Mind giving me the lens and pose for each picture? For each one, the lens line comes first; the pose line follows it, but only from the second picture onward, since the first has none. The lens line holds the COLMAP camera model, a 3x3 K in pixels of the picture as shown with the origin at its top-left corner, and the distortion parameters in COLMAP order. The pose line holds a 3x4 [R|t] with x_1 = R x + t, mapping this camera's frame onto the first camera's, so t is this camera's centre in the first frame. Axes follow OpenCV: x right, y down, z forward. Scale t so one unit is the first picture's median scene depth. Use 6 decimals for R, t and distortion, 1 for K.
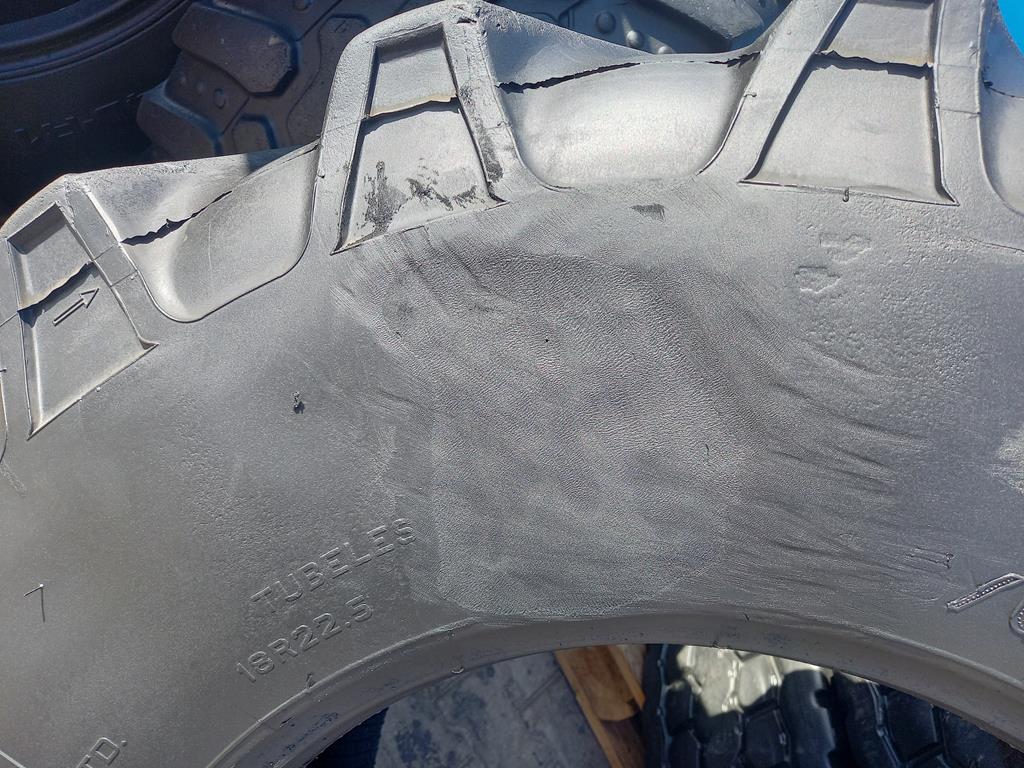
lens RADIAL K [[803.9, 0, 512.0], [0, 803.9, 384.0], [0, 0, 1]] dist [0.058016, -0.091024]
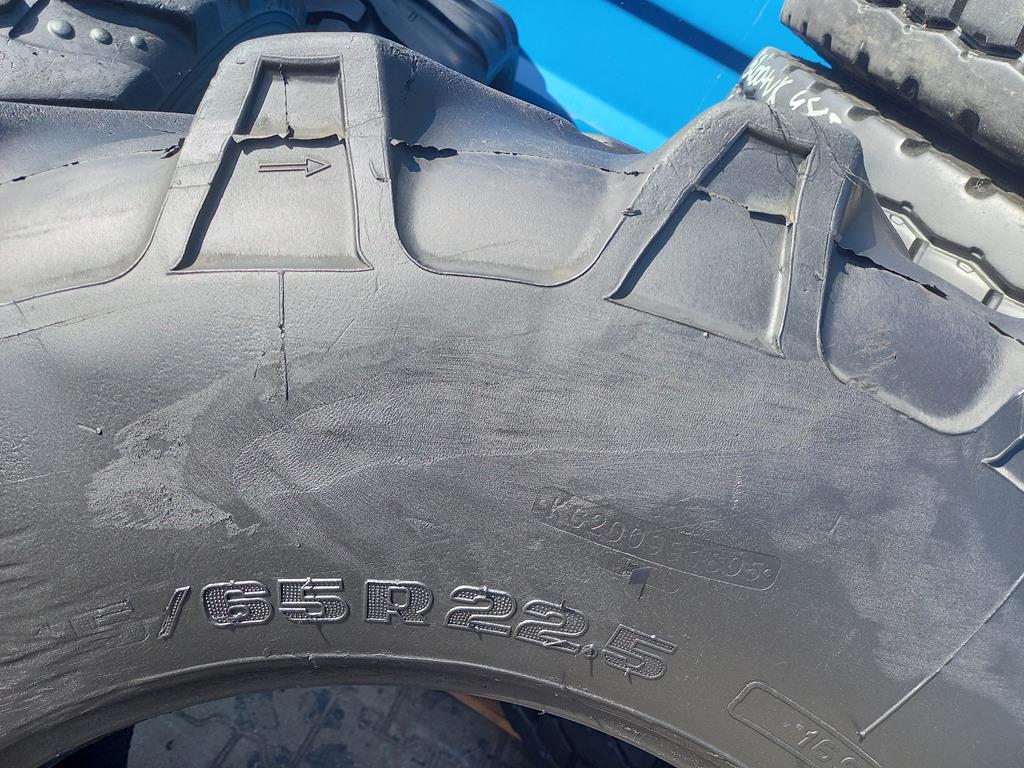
lens RADIAL K [[796.9, 0, 507.9], [0, 796.9, 387.4], [0, 0, 1]] dist [0.062225, -0.064751]
pose [[0.863597, -0.485624, 0.135535, 0.843502], [0.480911, 0.874143, 0.067811, 0.115860], [-0.151407, 0.006619, 0.988449, -0.131732]]
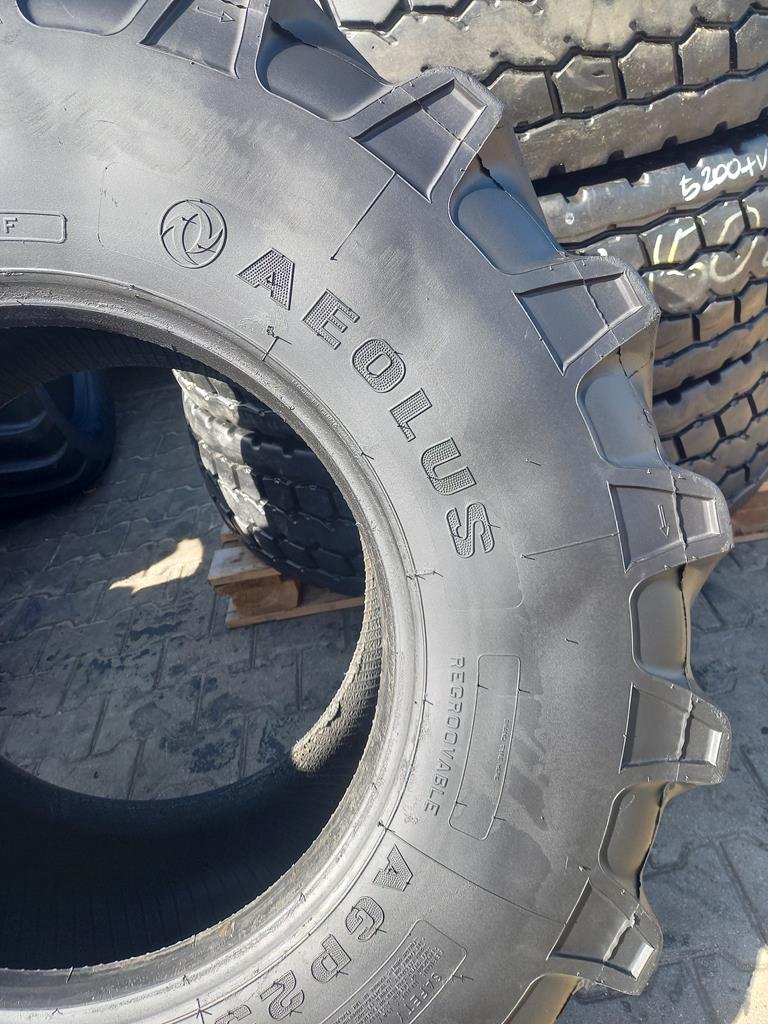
lens RADIAL K [[796.9, 0, 384.0], [0, 796.9, 512.0], [0, 0, 1]] dist [0.062225, -0.064751]
pose [[0.314328, -0.942736, 0.111564, 0.614860], [0.943208, 0.323450, 0.075759, 1.637318], [-0.107506, 0.081415, 0.990865, -0.915072]]
